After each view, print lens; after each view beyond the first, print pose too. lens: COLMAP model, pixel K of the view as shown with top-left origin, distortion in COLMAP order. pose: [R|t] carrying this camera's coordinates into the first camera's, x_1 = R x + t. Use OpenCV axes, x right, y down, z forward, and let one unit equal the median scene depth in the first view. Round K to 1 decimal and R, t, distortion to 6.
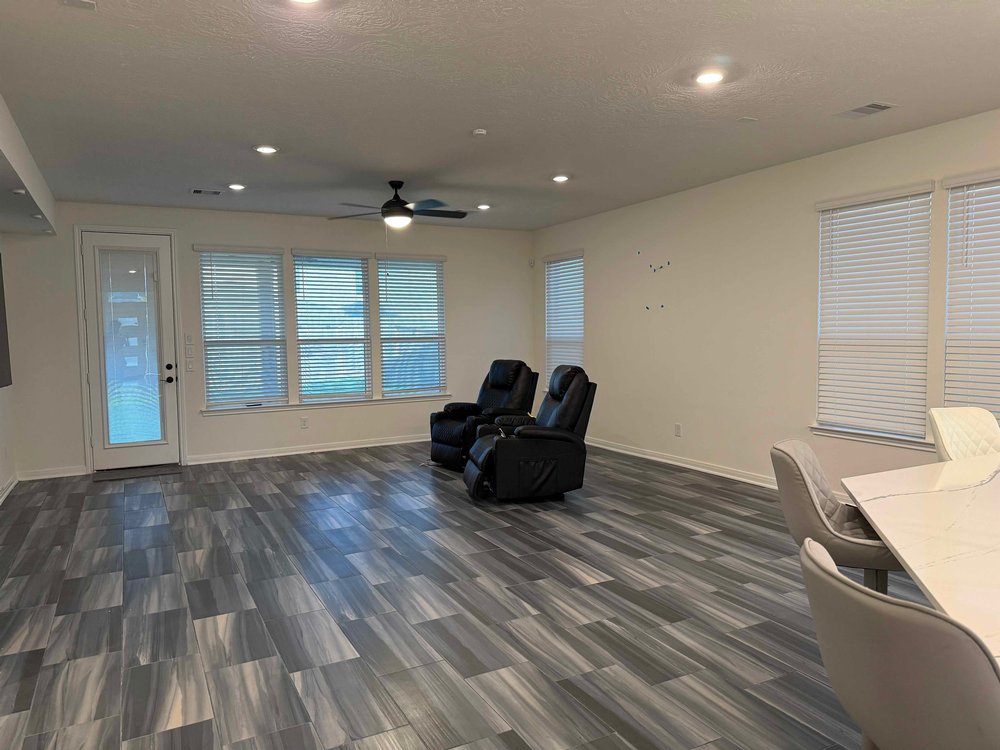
lens RADIAL K [[692.5, 0, 500.0], [0, 692.5, 375.0], [0, 0, 1]] dist [0.048944, -0.002740]
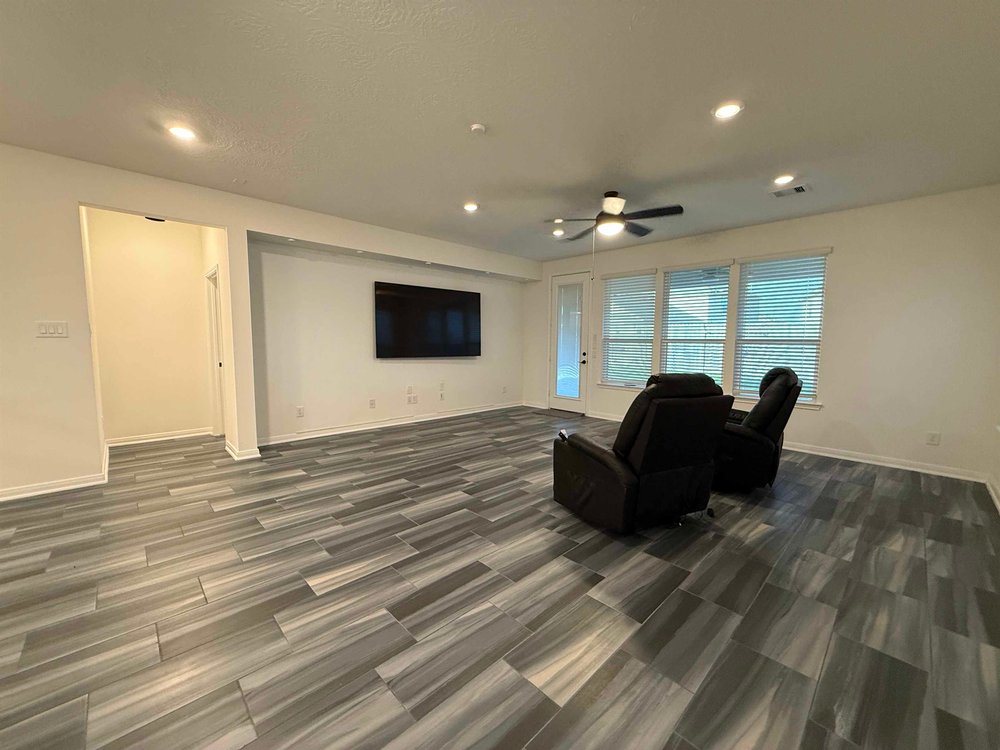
lens RADIAL K [[399.2, 0, 516.0], [0, 399.2, 374.5], [0, 0, 1]] dist [0.001162, 0.000348]
pose [[0.276777, 0.103528, -0.955341, 0.614830], [-0.072989, 0.993572, 0.086525, -0.054980], [0.958158, 0.045781, 0.282555, 0.936721]]
